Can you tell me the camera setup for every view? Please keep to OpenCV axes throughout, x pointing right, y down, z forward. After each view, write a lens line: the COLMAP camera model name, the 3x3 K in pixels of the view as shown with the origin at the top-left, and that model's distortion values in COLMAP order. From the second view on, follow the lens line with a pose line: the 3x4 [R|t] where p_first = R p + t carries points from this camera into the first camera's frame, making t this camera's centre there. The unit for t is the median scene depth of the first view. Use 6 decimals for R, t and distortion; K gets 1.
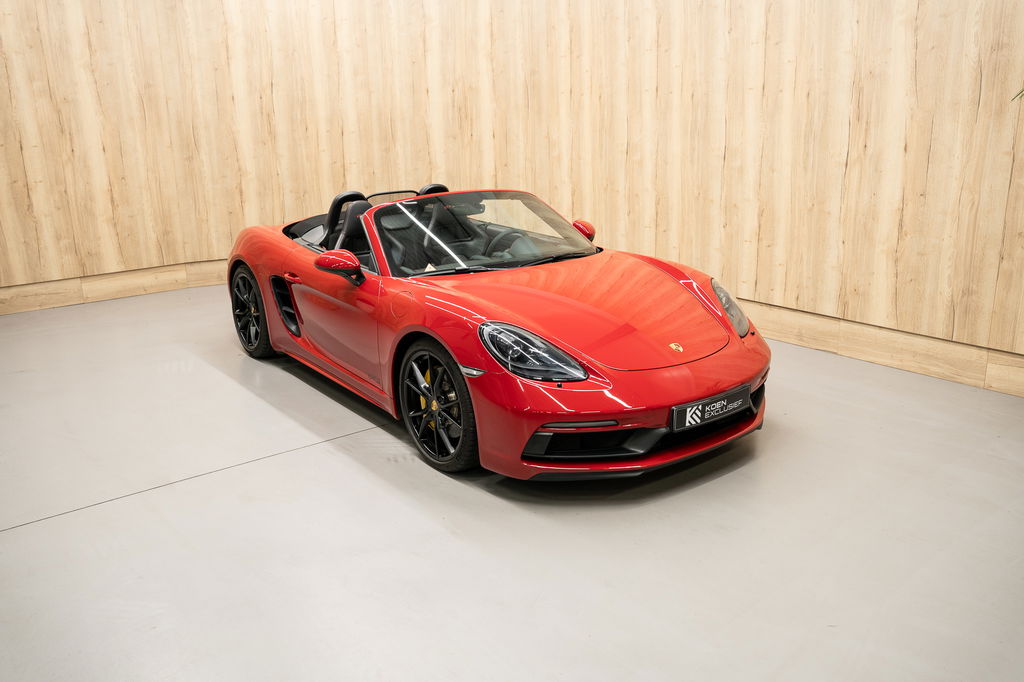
lens RADIAL K [[827.9, 0, 512.0], [0, 827.9, 341.0], [0, 0, 1]] dist [-0.133658, 0.129710]
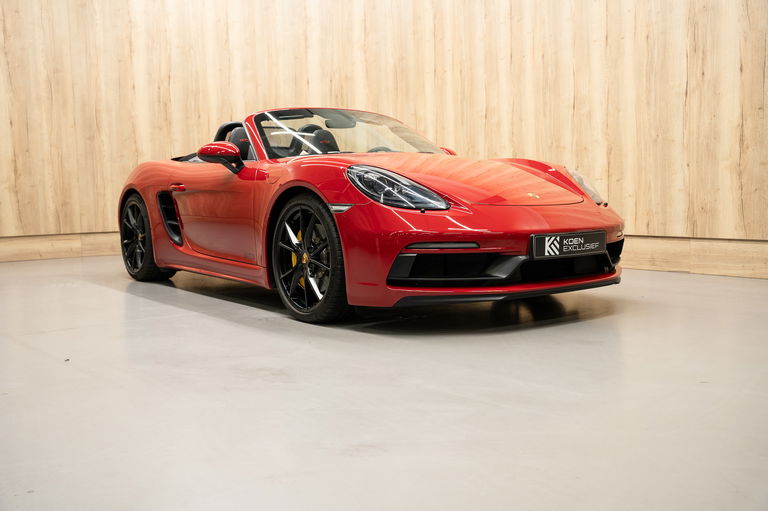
lens RADIAL K [[754.8, 0, 384.0], [0, 754.8, 255.5], [0, 0, 1]] dist [-0.077007, 0.188995]
pose [[0.999993, -0.000412, -0.003770, 0.006299], [-0.000305, 0.982140, -0.188152, 0.156185], [0.003781, 0.188152, 0.982133, 0.035897]]
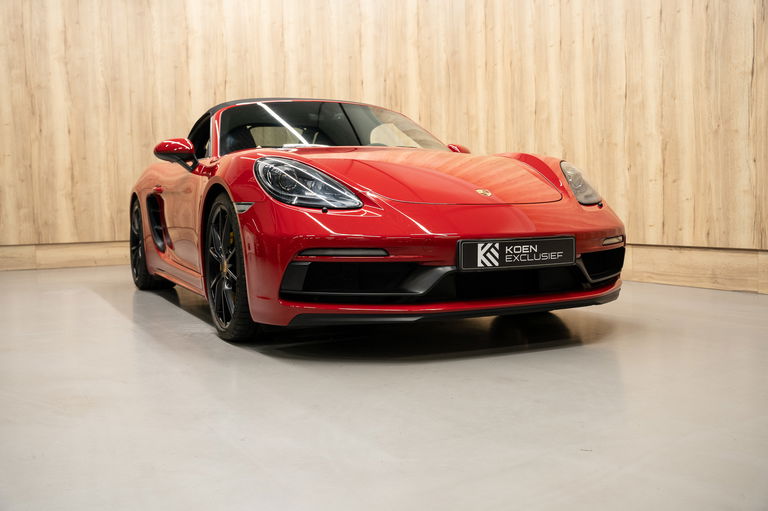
lens RADIAL K [[754.8, 0, 384.0], [0, 754.8, 255.5], [0, 0, 1]] dist [-0.077007, 0.188995]
pose [[0.981117, 0.011392, -0.193078, 0.146393], [-0.050762, 0.978436, -0.200213, 0.137210], [0.186634, 0.206234, 0.960539, 0.141606]]
